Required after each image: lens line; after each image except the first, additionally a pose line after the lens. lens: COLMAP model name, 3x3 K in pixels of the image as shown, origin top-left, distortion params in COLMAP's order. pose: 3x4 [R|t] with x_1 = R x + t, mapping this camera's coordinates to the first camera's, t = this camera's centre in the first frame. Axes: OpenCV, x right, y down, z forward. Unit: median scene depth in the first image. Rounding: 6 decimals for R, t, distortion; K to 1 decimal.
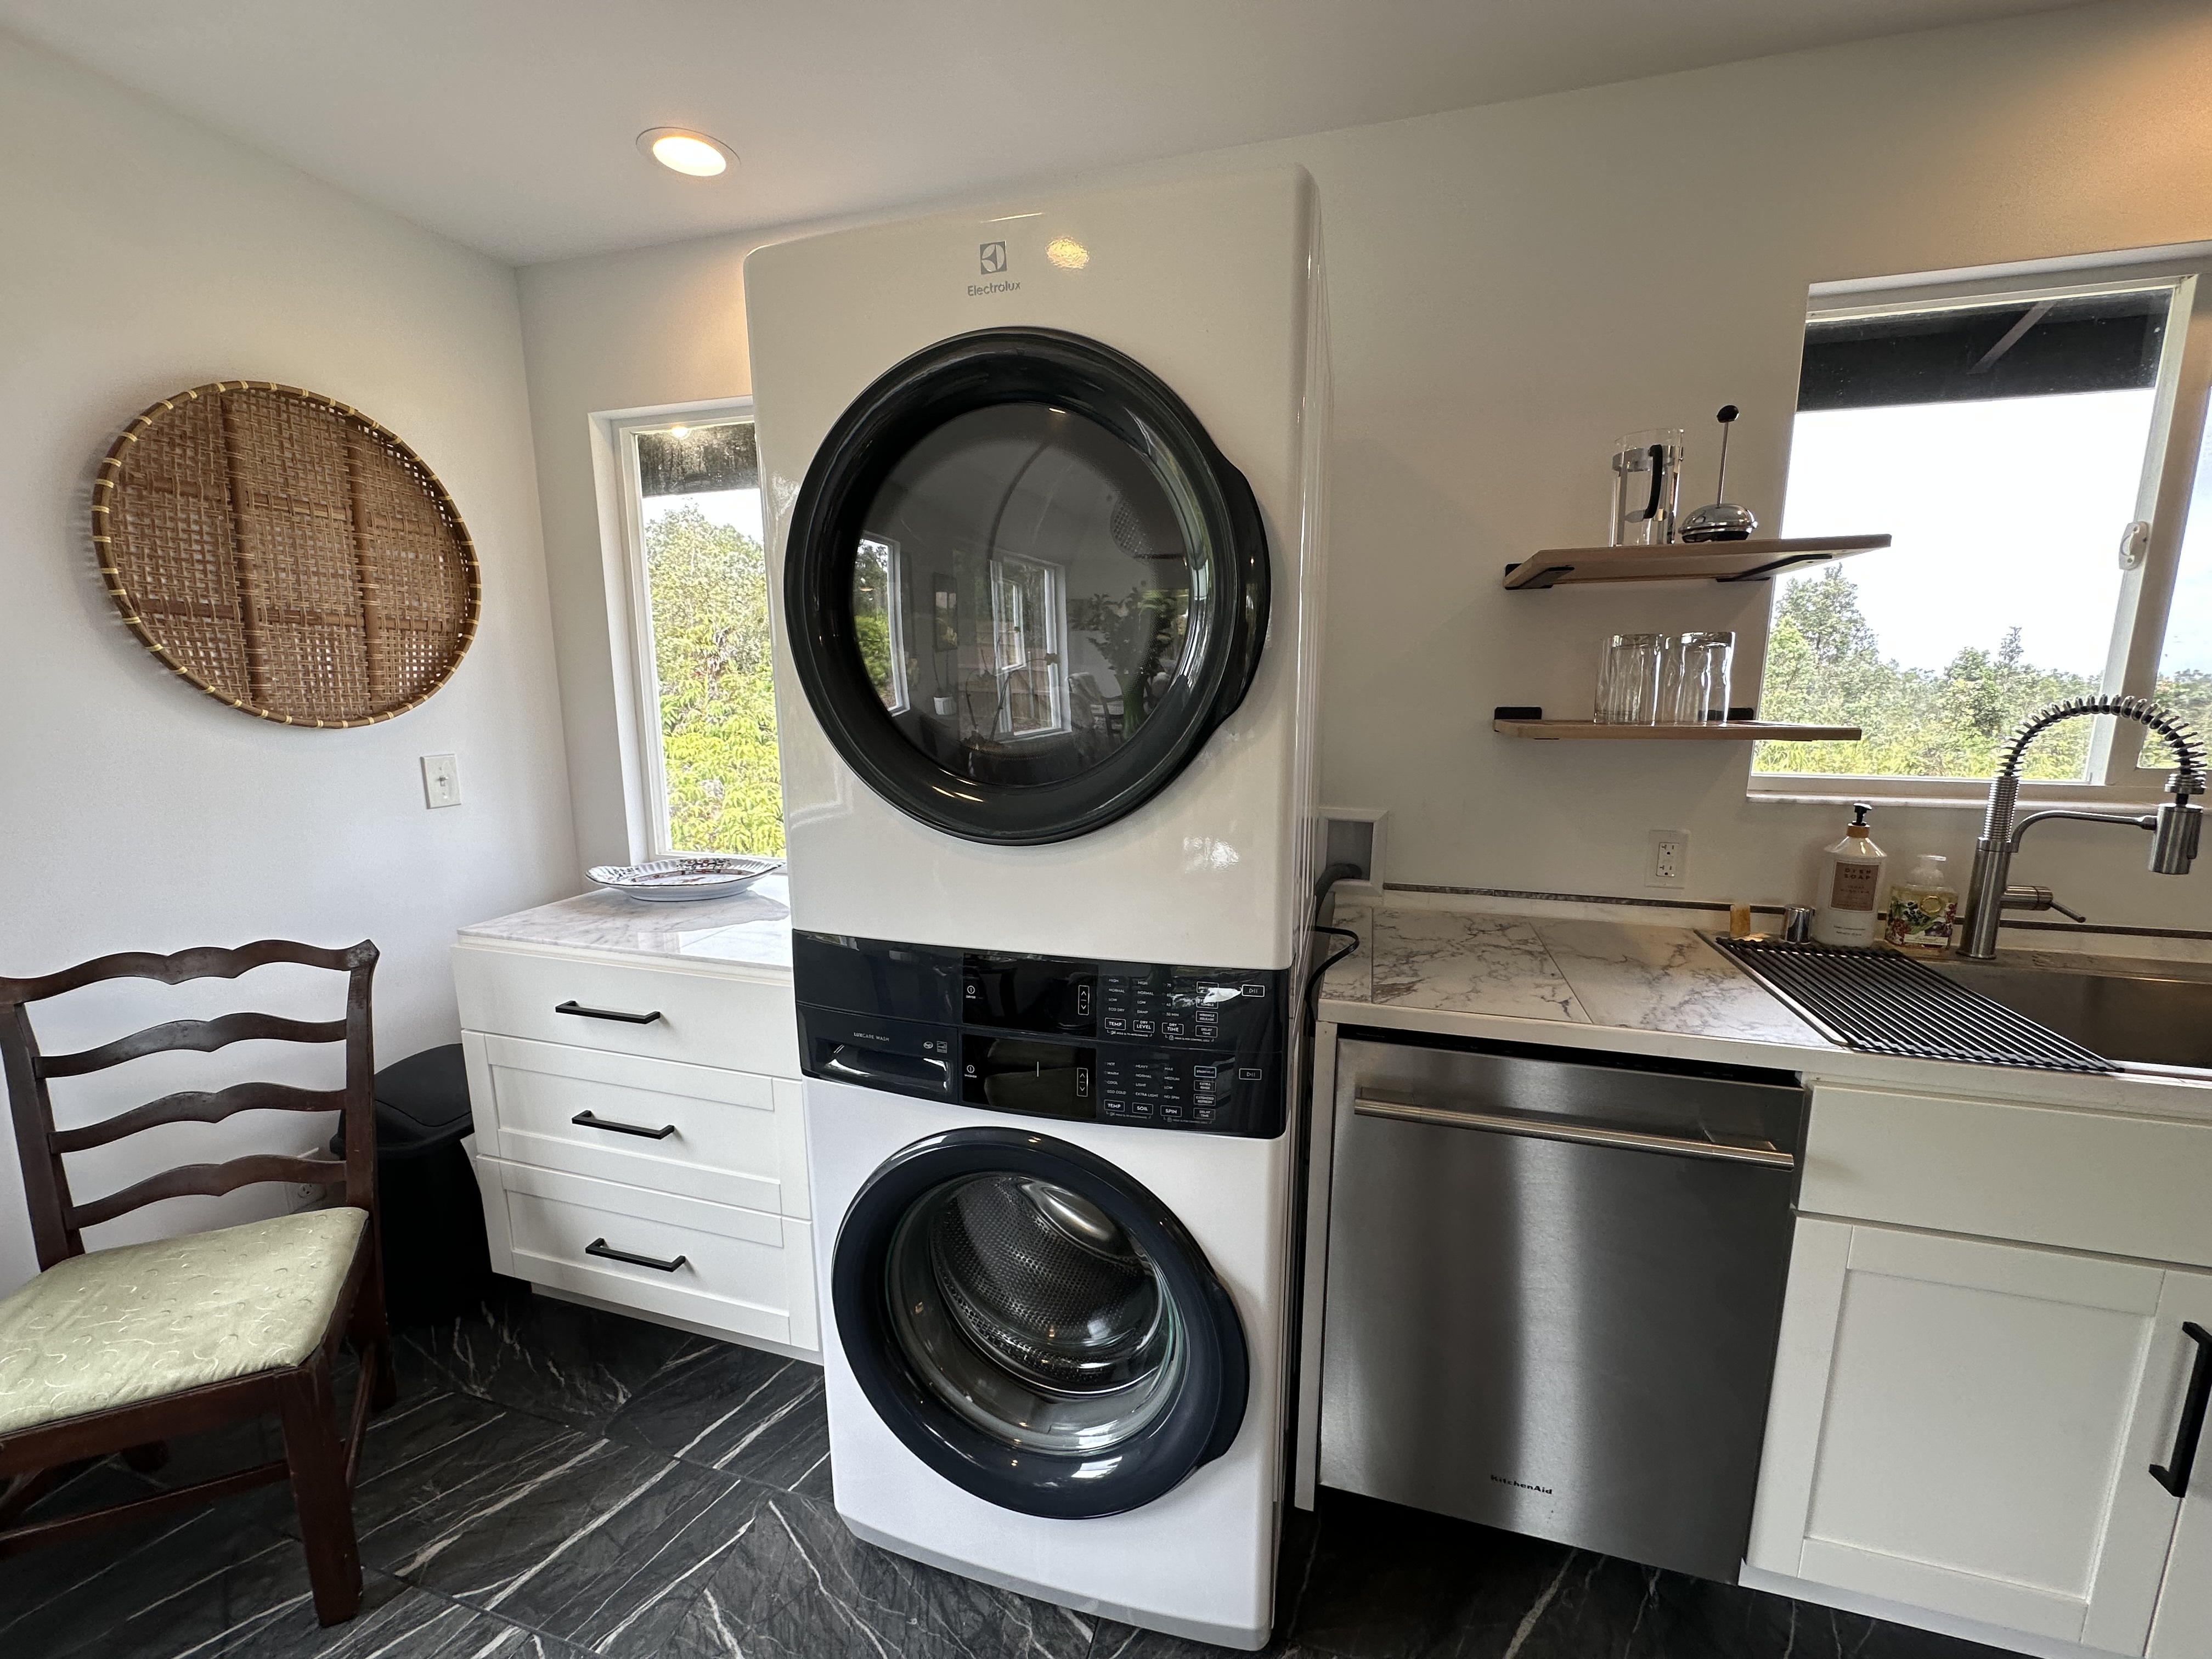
lens RADIAL K [[879.5, 0, 1108.2], [0, 879.5, 826.0], [0, 0, 1]] dist [-0.001609, 0.000737]
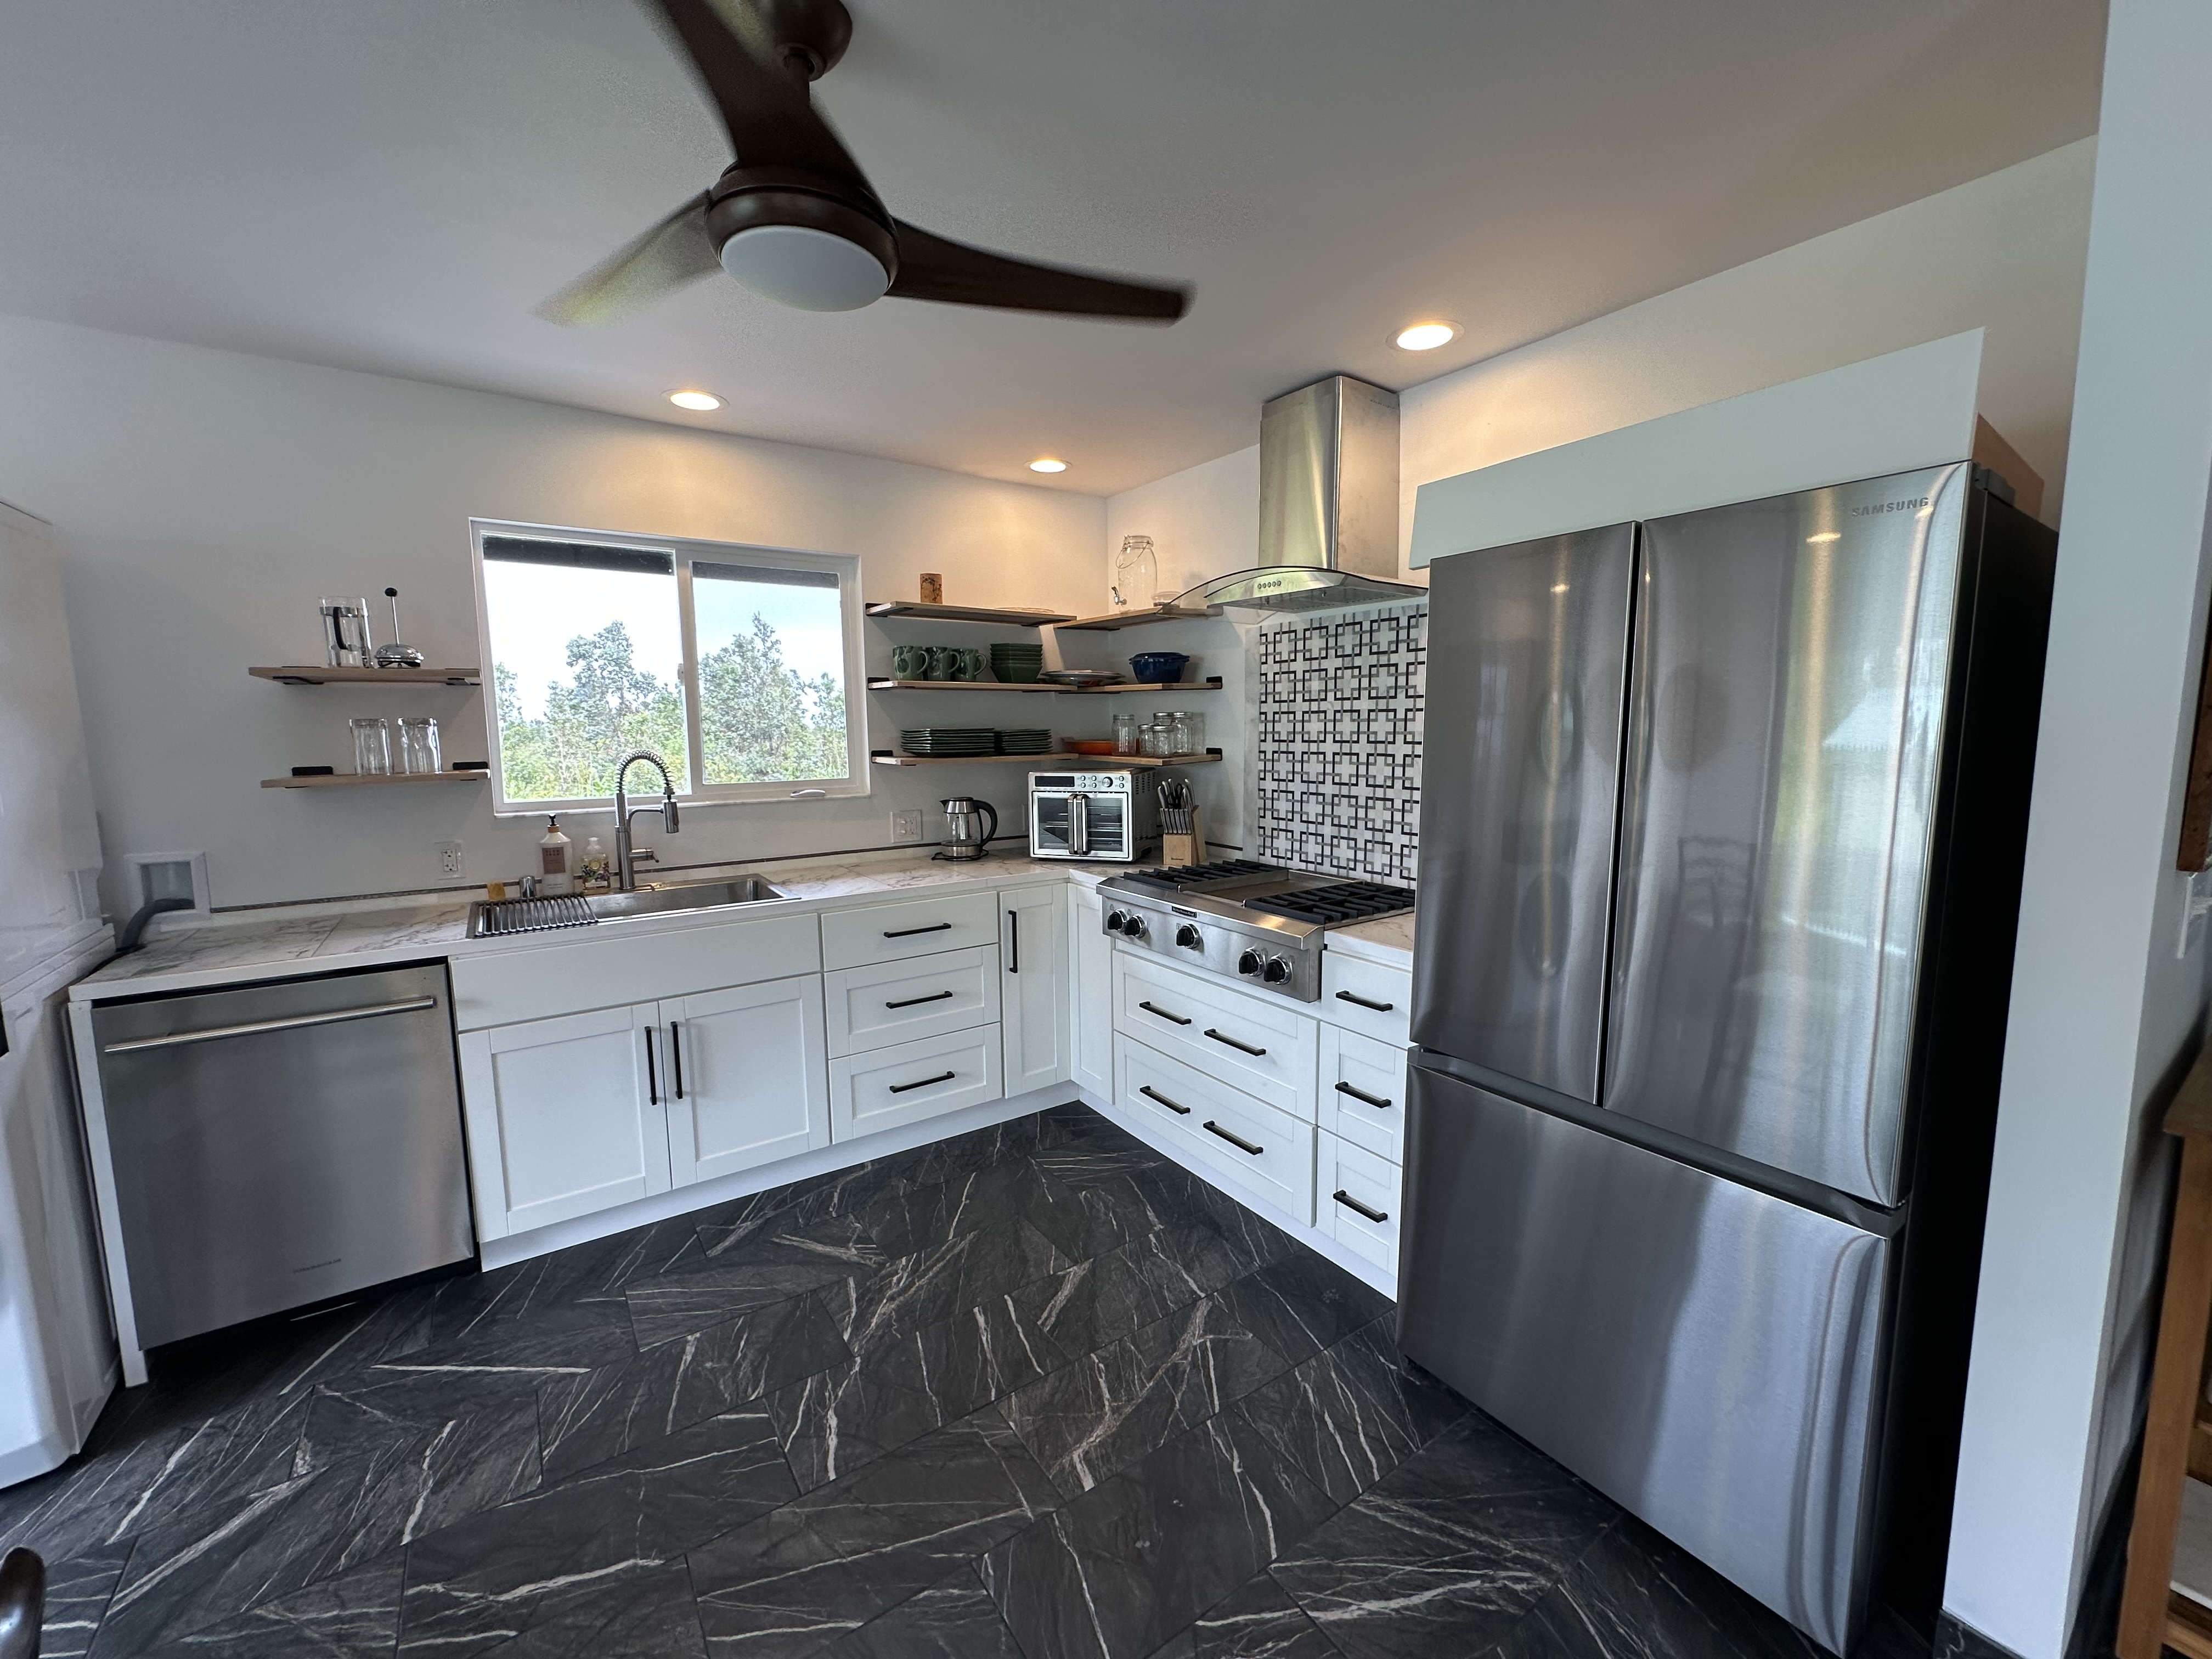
lens RADIAL K [[879.5, 0, 1108.2], [0, 879.5, 826.0], [0, 0, 1]] dist [-0.001609, 0.000737]
pose [[0.620969, -0.089713, 0.778684, 0.170281], [0.136466, 0.990630, 0.005305, 0.142138], [-0.771864, 0.102970, 0.627394, -0.975354]]
